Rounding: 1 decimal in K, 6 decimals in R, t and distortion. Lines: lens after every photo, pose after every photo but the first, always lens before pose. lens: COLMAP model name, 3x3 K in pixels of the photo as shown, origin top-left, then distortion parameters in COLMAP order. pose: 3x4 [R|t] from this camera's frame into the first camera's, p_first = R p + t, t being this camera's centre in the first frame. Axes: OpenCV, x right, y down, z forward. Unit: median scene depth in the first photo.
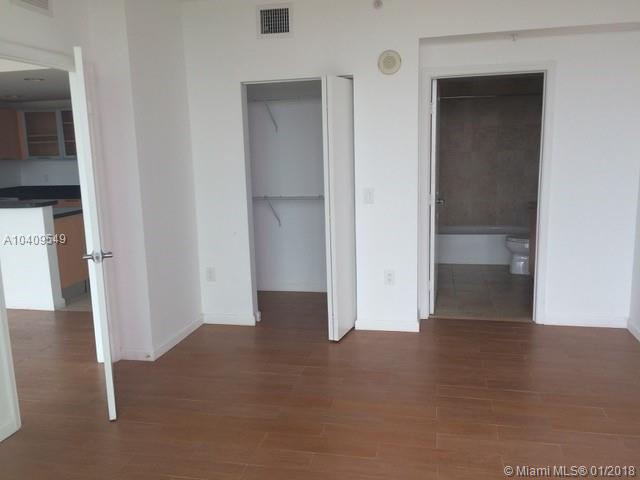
lens RADIAL K [[549.4, 0, 314.8], [0, 549.4, 236.5], [0, 0, 1]] dist [0.048934, -0.038818]
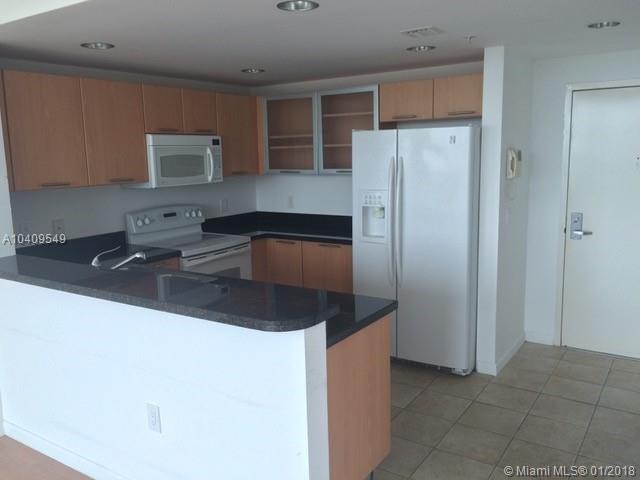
lens RADIAL K [[549.4, 0, 323.2], [0, 549.4, 241.2], [0, 0, 1]] dist [0.048934, -0.038818]
pose [[0.934763, 0.061930, -0.349834, -0.236714], [-0.059459, 0.998072, 0.017809, -0.079021], [0.350262, 0.004153, 0.936643, 0.441892]]
